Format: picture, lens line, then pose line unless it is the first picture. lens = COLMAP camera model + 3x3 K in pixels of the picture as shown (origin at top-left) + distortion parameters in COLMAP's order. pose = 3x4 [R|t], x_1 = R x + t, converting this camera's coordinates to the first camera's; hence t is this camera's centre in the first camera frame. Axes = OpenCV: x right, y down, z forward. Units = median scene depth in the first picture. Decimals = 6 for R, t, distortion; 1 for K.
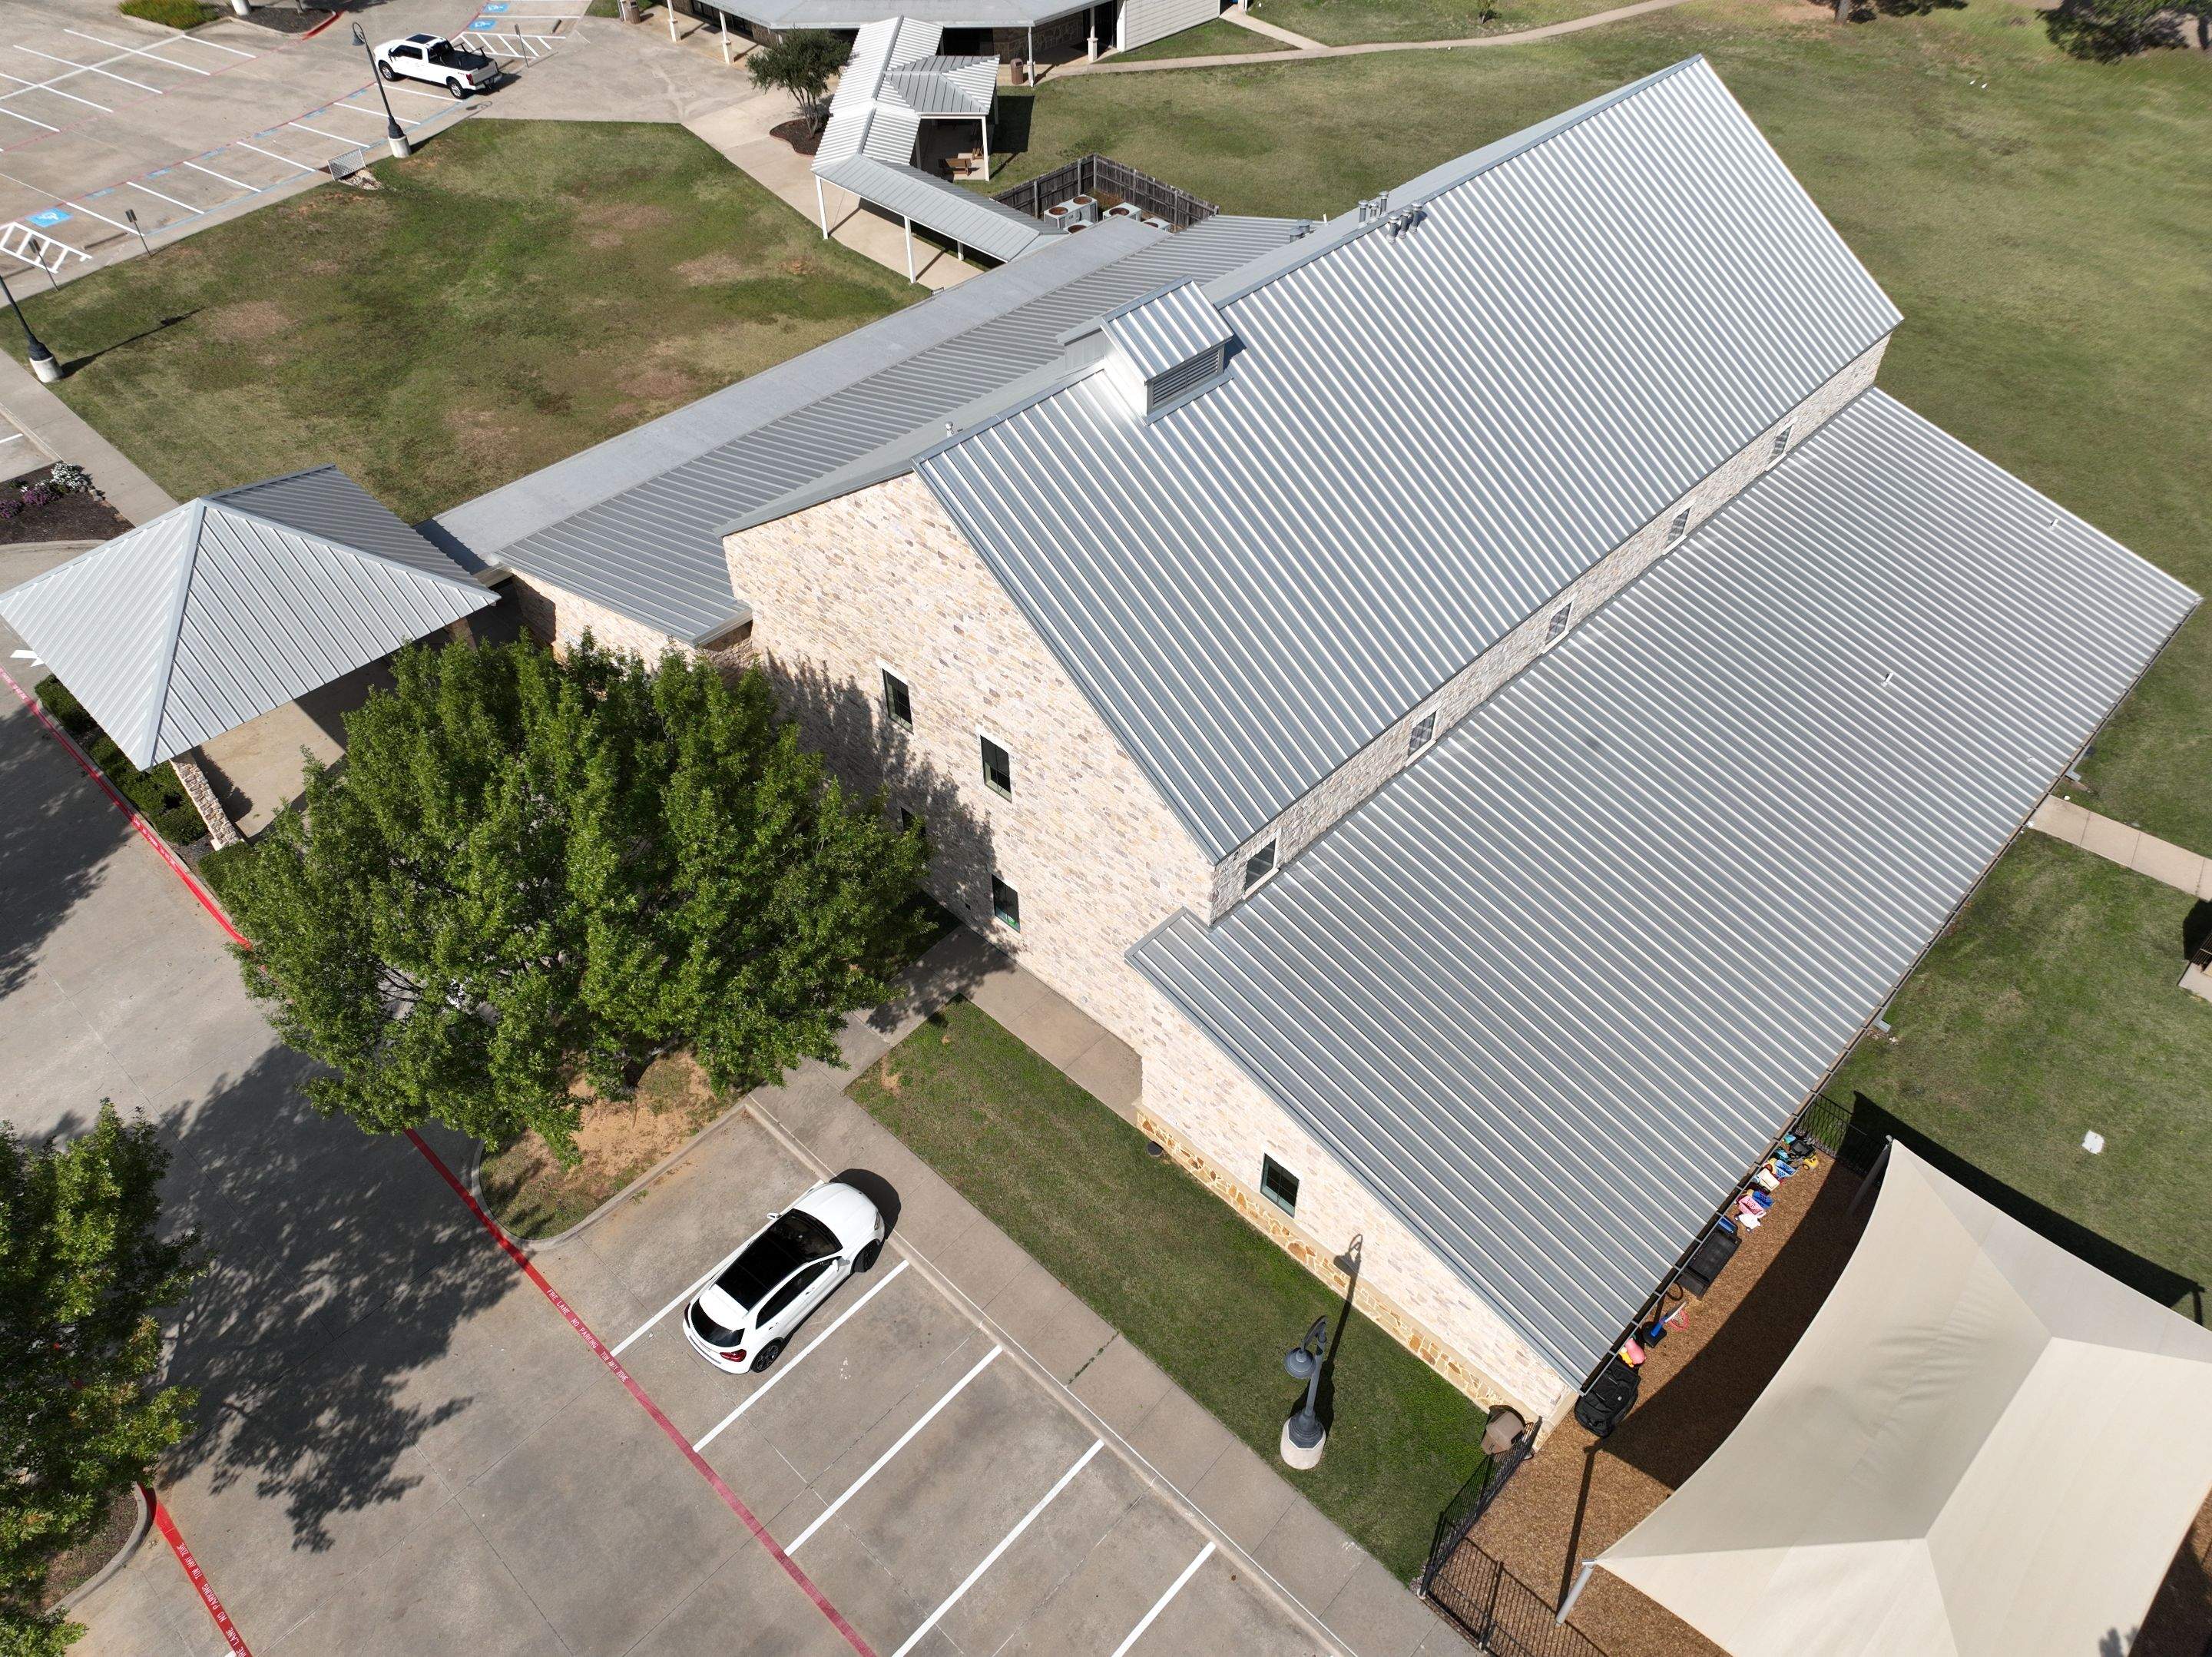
lens RADIAL K [[1554.6, 0, 1107.4], [0, 1554.6, 820.0], [0, 0, 1]] dist [-0.007139, 0.026916]
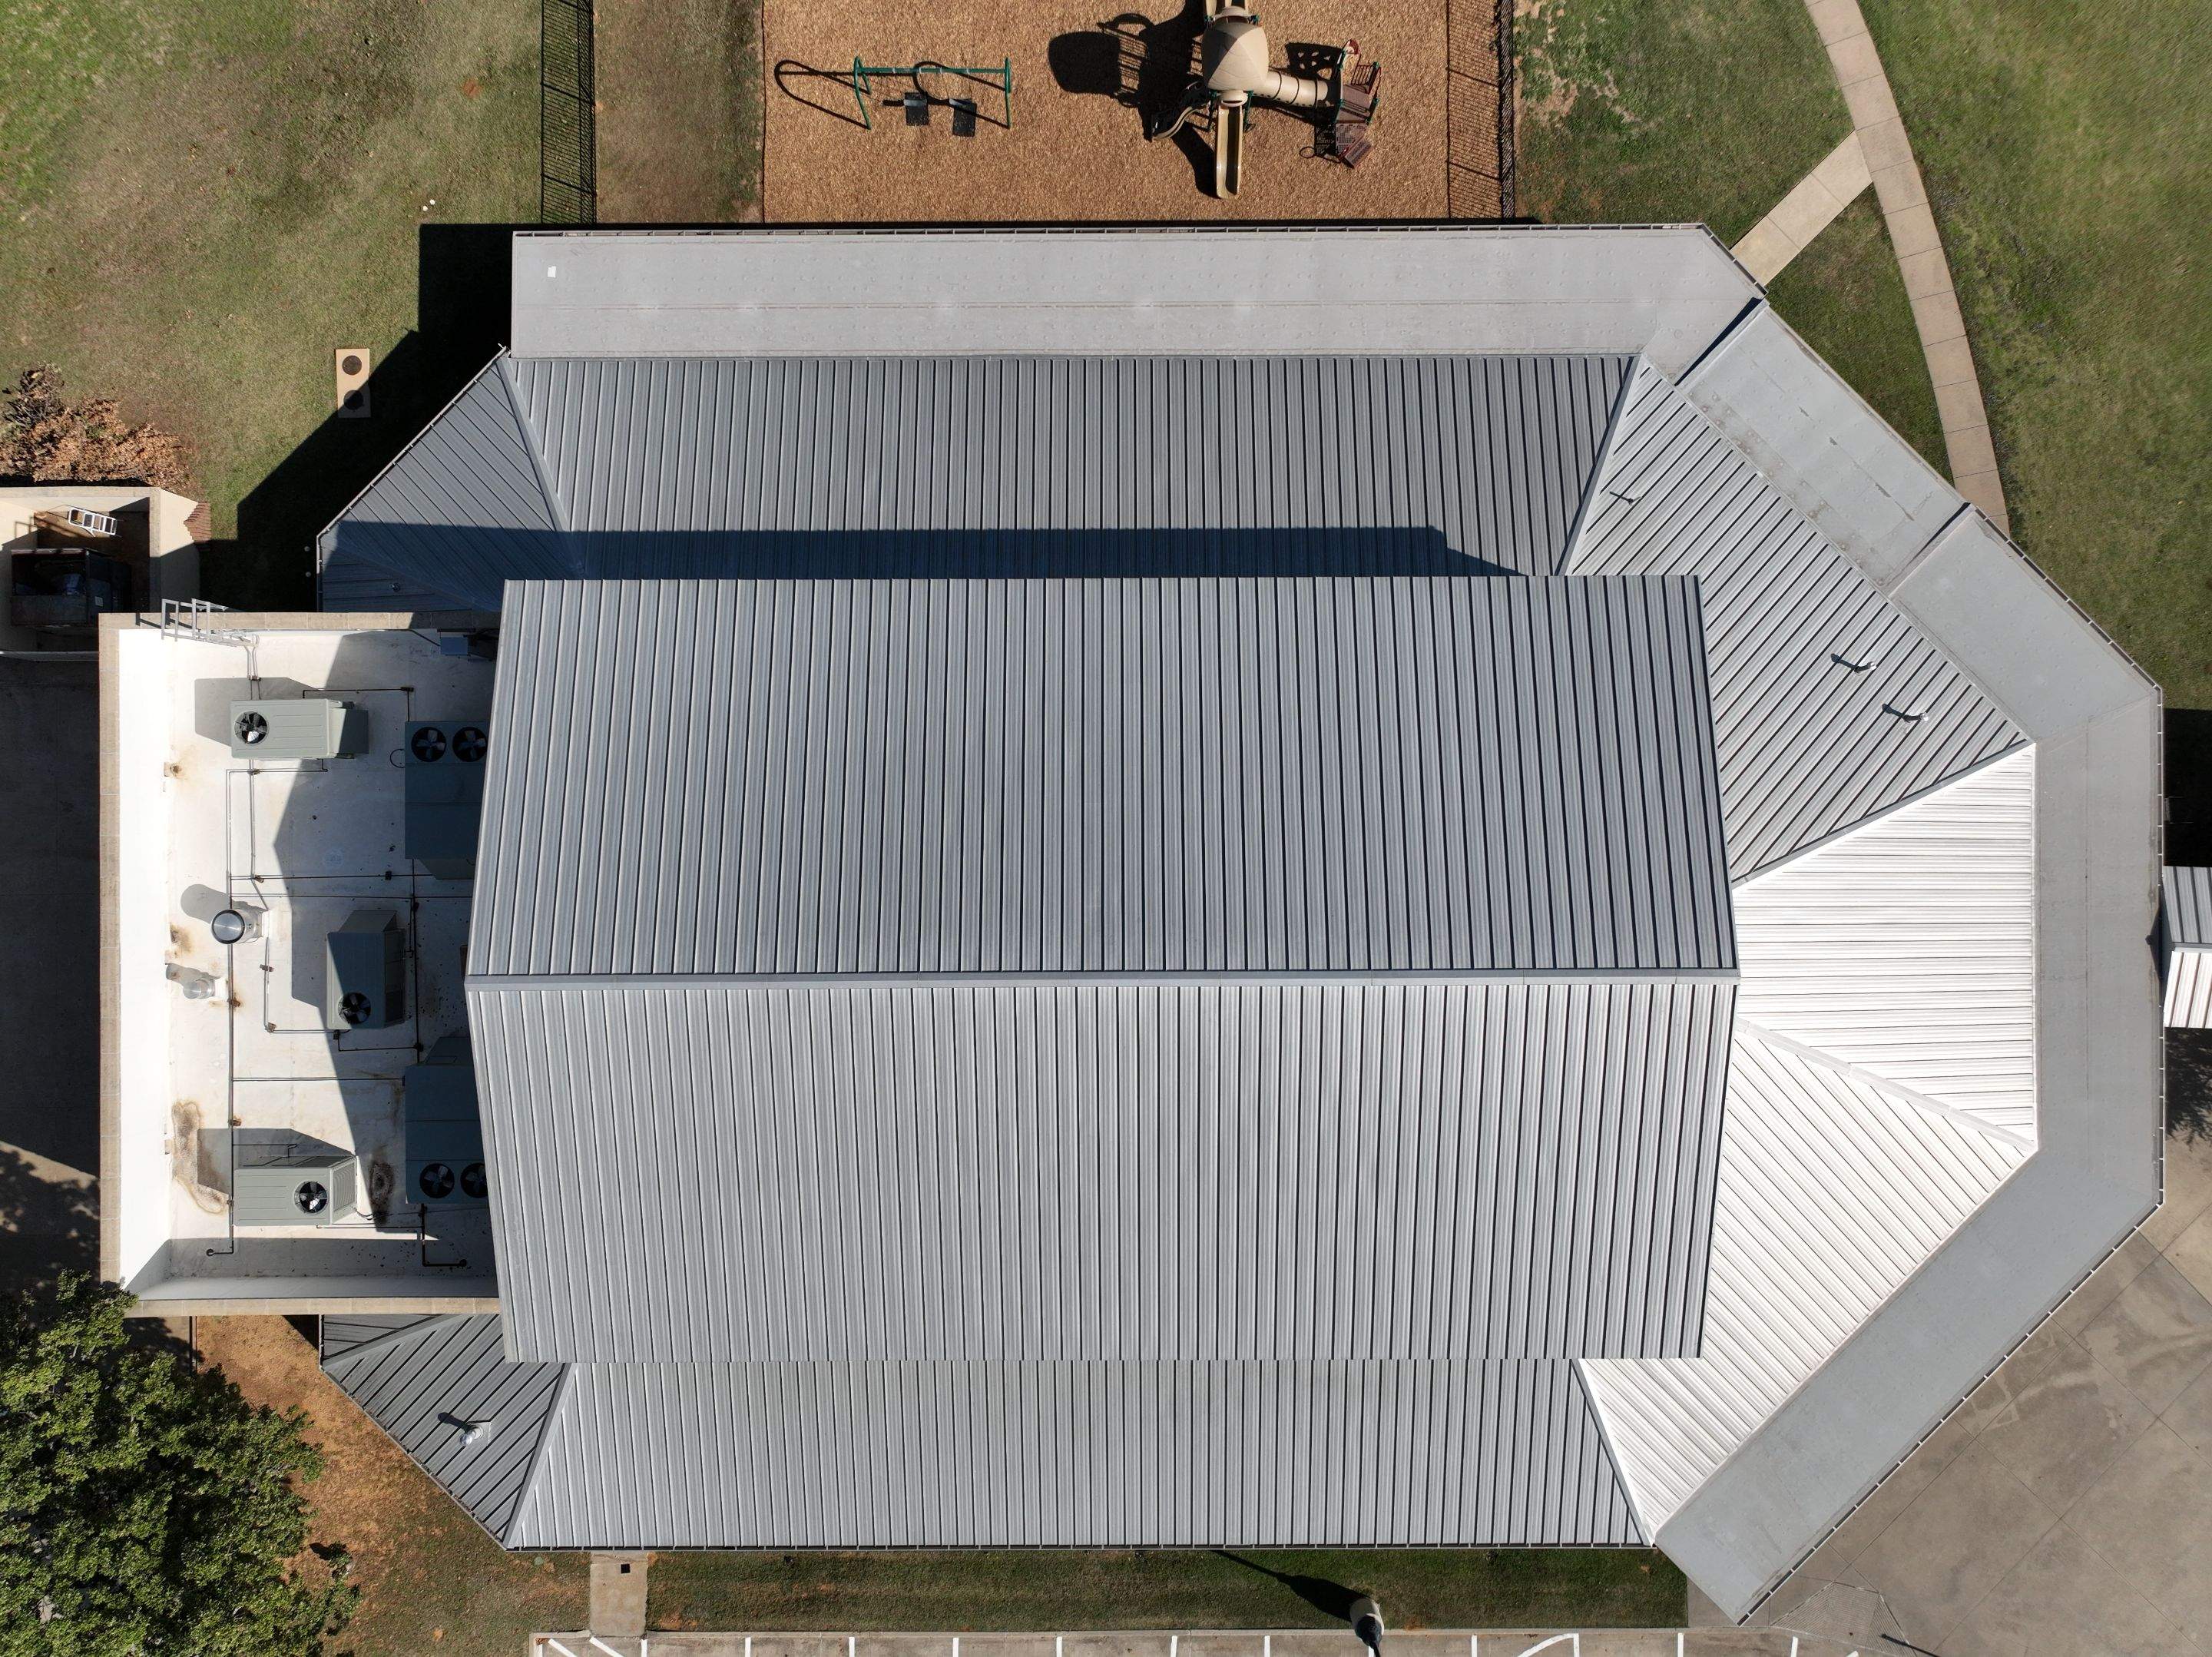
lens RADIAL K [[1554.6, 0, 1107.8], [0, 1554.6, 824.1], [0, 0, 1]] dist [-0.007139, 0.026916]
pose [[0.013403, -0.999903, 0.003737, -0.227555], [0.705041, 0.012101, 0.709064, -2.602646], [-0.709040, -0.006868, 0.705134, 2.048647]]
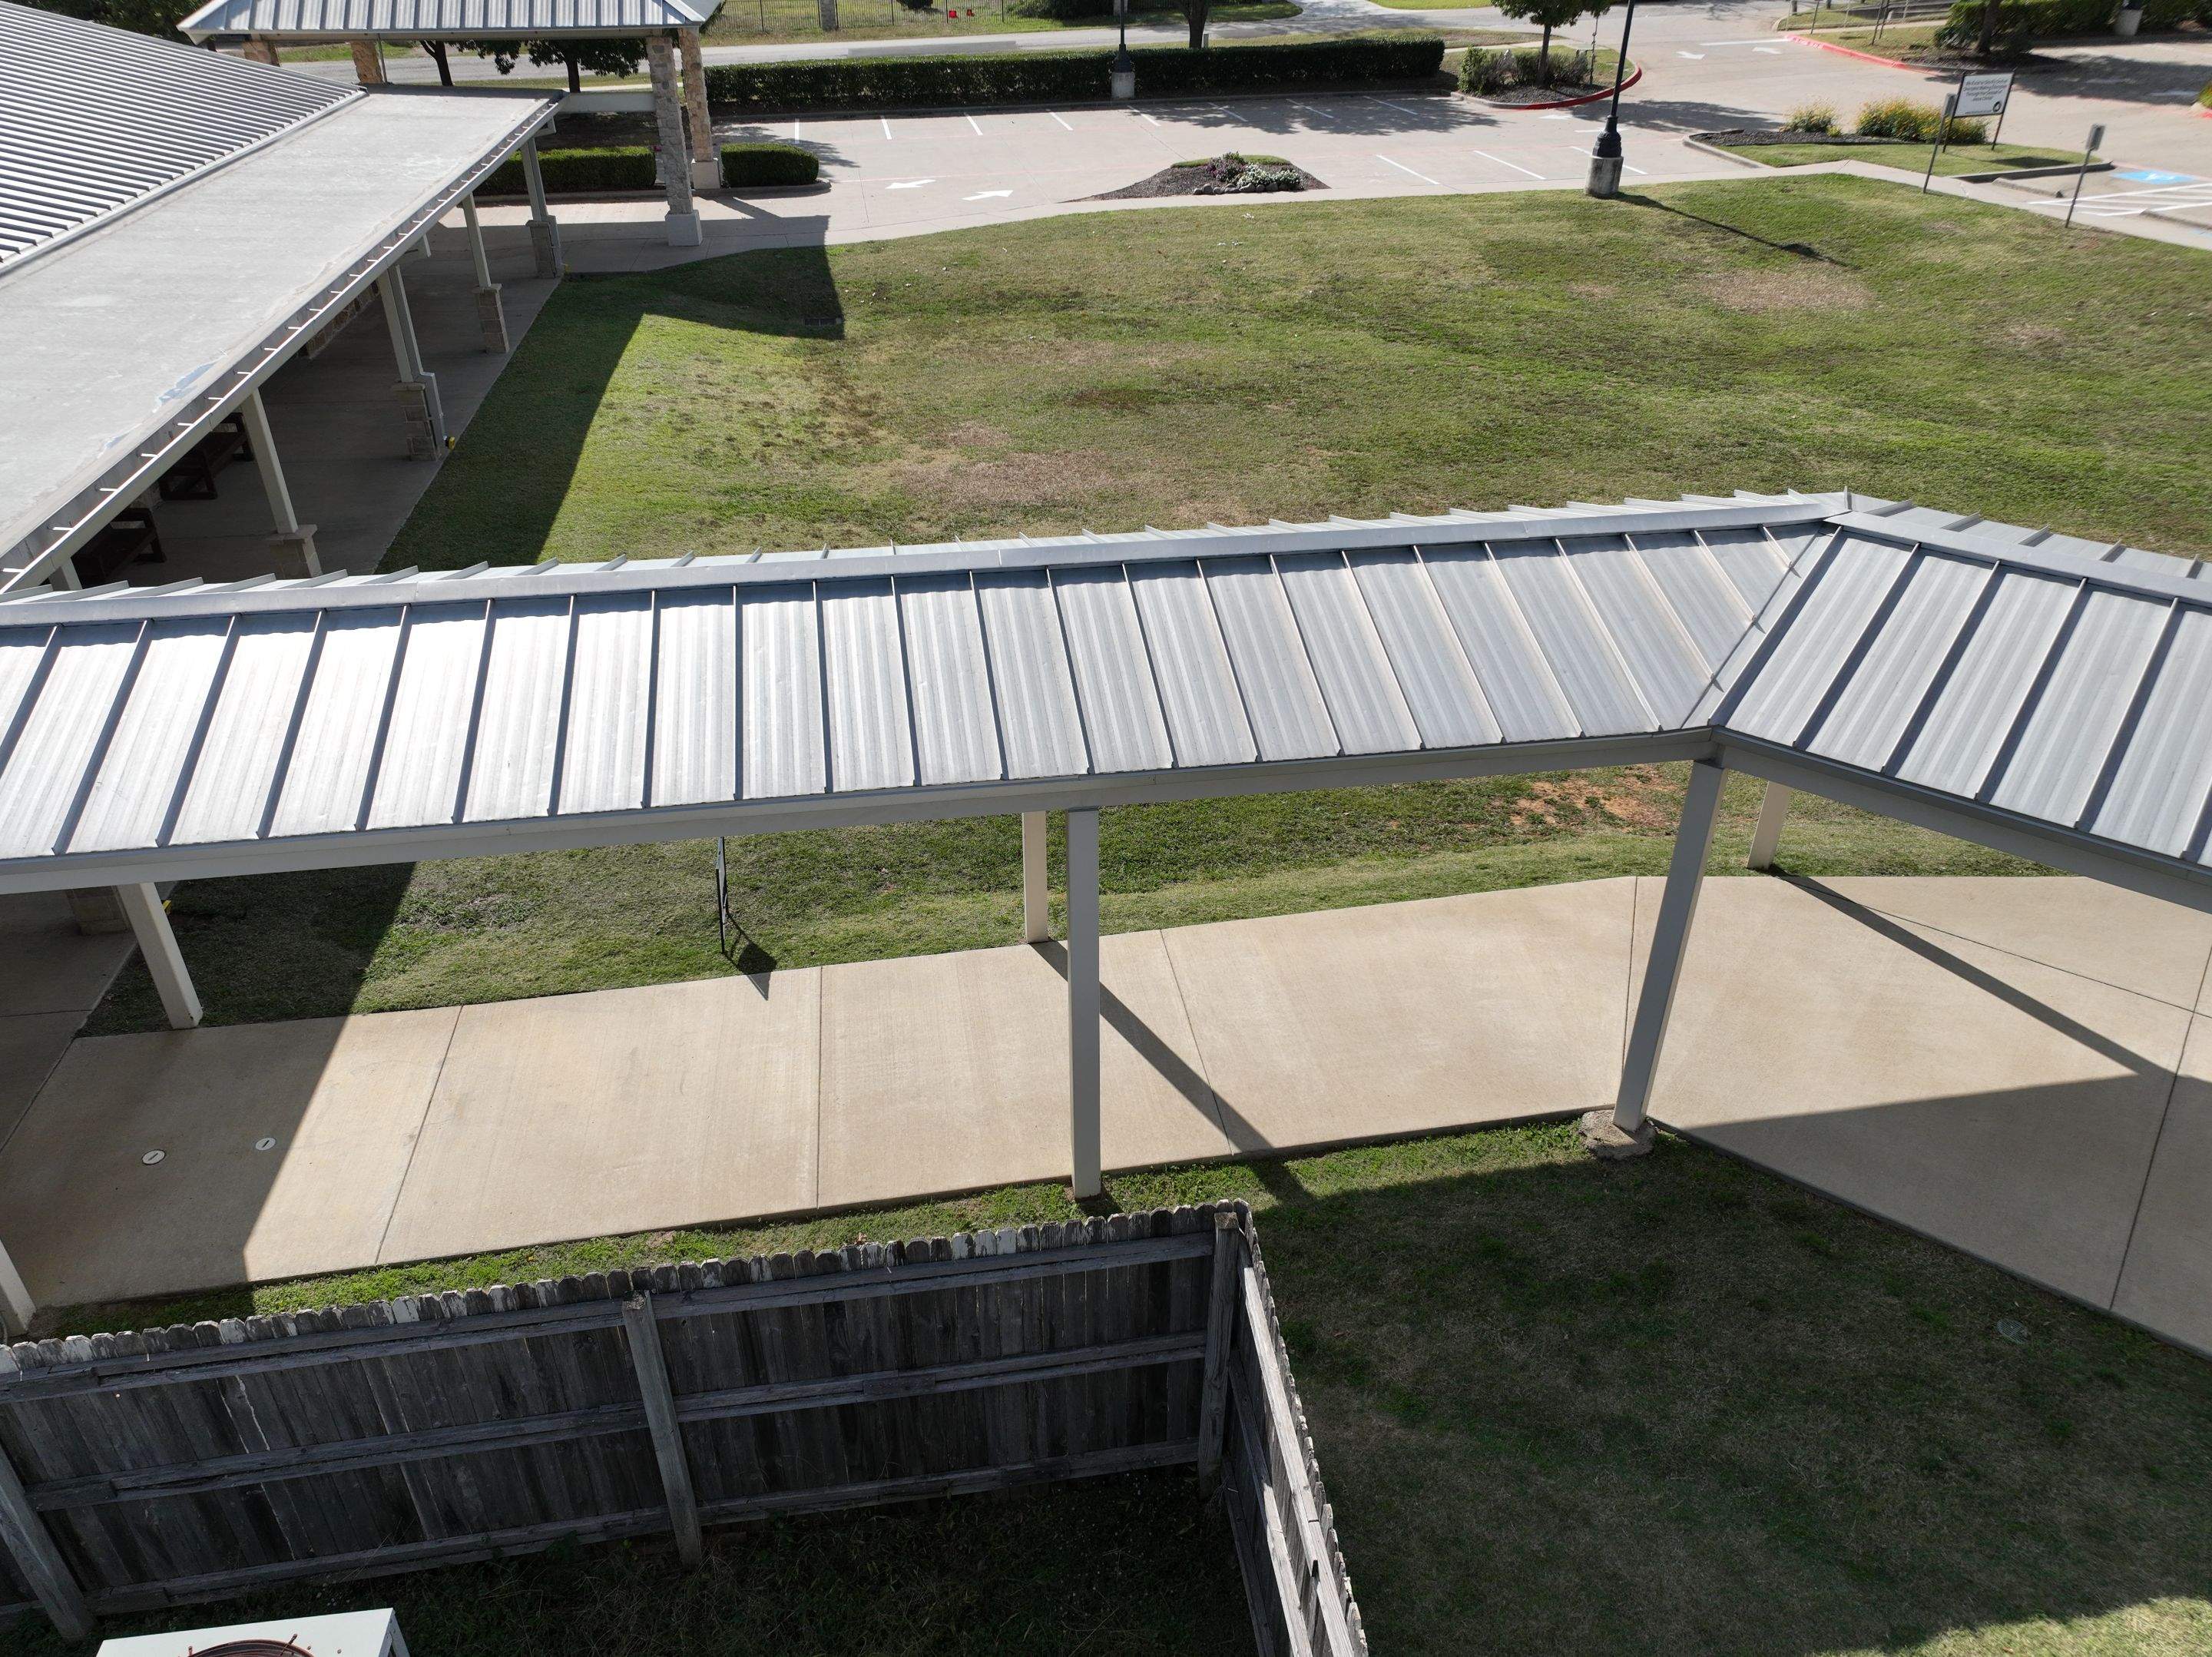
lens RADIAL K [[1554.6, 0, 1107.3], [0, 1554.6, 828.5], [0, 0, 1]] dist [-0.007139, 0.026916]
pose [[-0.603867, 0.421834, -0.676314, -0.025772], [-0.558318, 0.381716, 0.736597, -0.952196], [0.568881, 0.822405, 0.005012, 1.934992]]
